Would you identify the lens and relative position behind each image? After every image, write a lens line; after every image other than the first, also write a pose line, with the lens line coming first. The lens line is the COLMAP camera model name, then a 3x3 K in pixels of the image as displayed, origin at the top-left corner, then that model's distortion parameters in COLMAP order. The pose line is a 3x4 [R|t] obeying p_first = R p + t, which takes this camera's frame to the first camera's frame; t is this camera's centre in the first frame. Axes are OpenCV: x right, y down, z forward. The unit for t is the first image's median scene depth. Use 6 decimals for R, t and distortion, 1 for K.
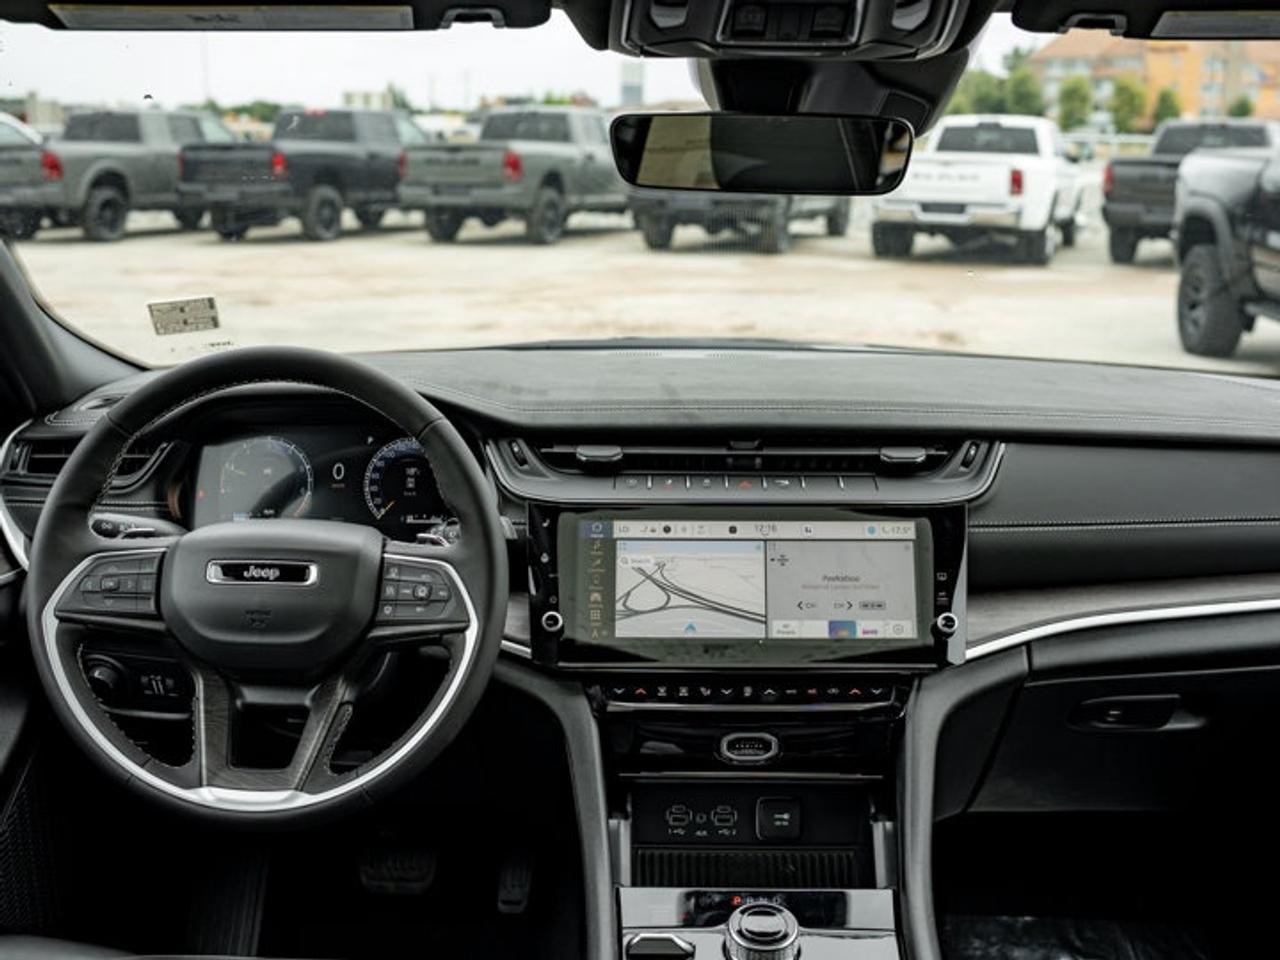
lens RADIAL K [[1450.8, 0, 640.0], [0, 1450.8, 480.0], [0, 0, 1]] dist [-0.159694, 0.238861]
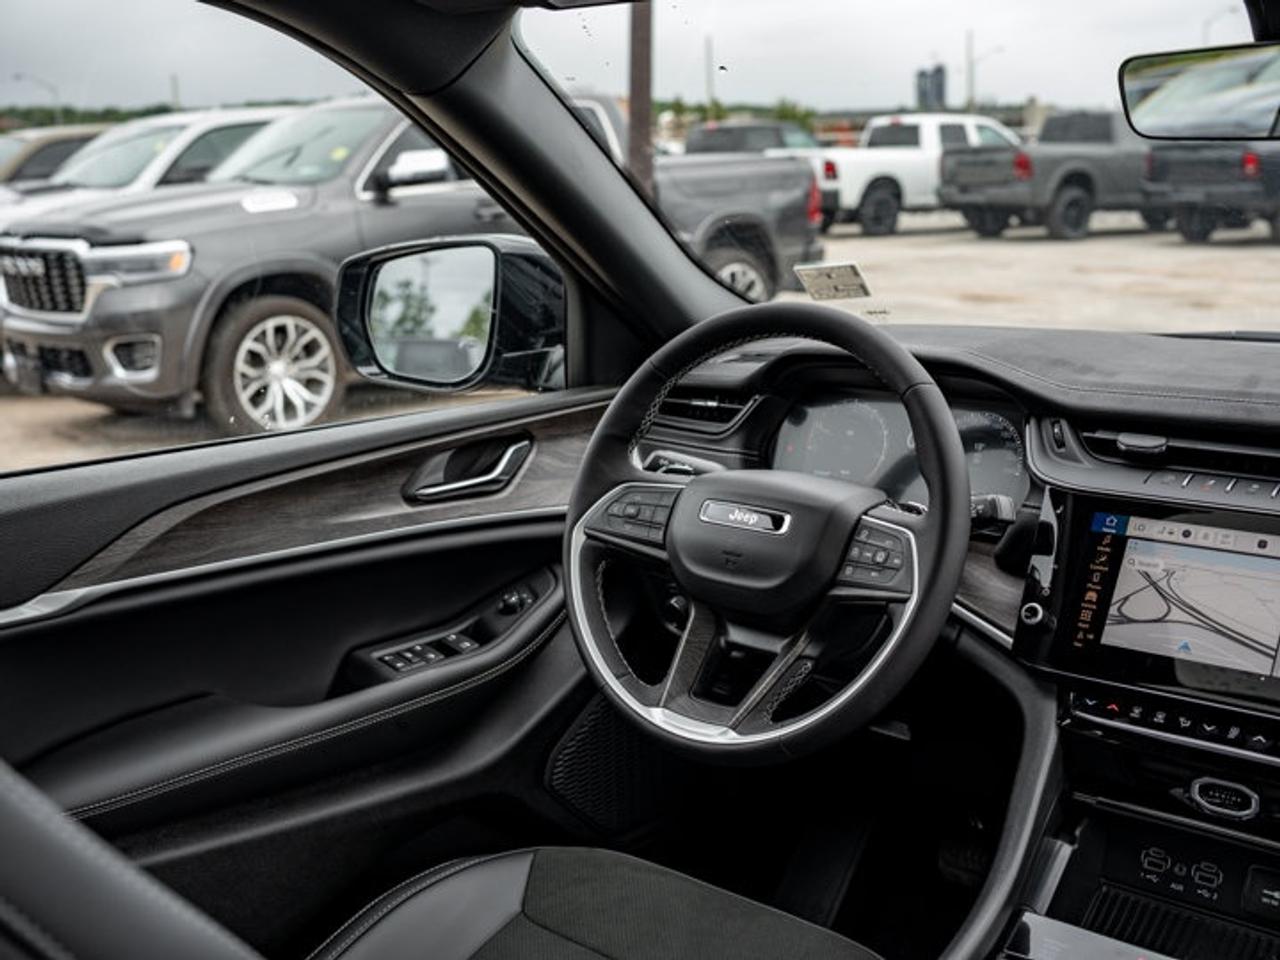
lens RADIAL K [[1450.8, 0, 640.0], [0, 1450.8, 480.0], [0, 0, 1]] dist [-0.159694, 0.238861]
pose [[0.771198, 0.109162, -0.627166, 0.301379], [-0.112130, 0.993078, 0.034971, 0.008803], [0.626643, 0.043354, 0.778100, 0.123214]]
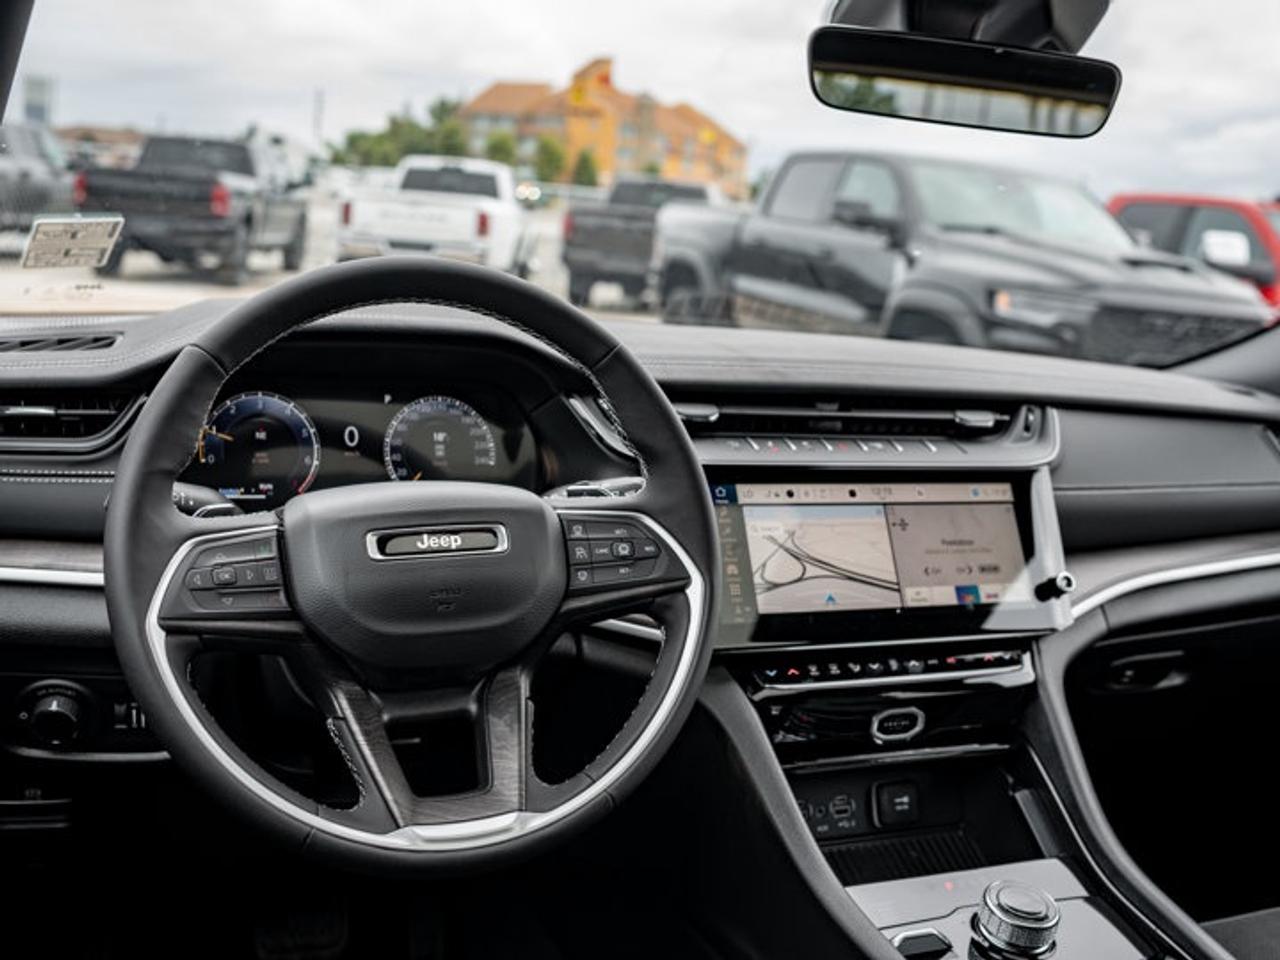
lens RADIAL K [[1450.8, 0, 640.0], [0, 1450.8, 480.0], [0, 0, 1]] dist [-0.159694, 0.238861]
pose [[0.904635, -0.002597, 0.426179, -0.453178], [0.018807, 0.999251, -0.033832, 0.054442], [-0.425772, 0.038621, 0.904006, 0.221354]]
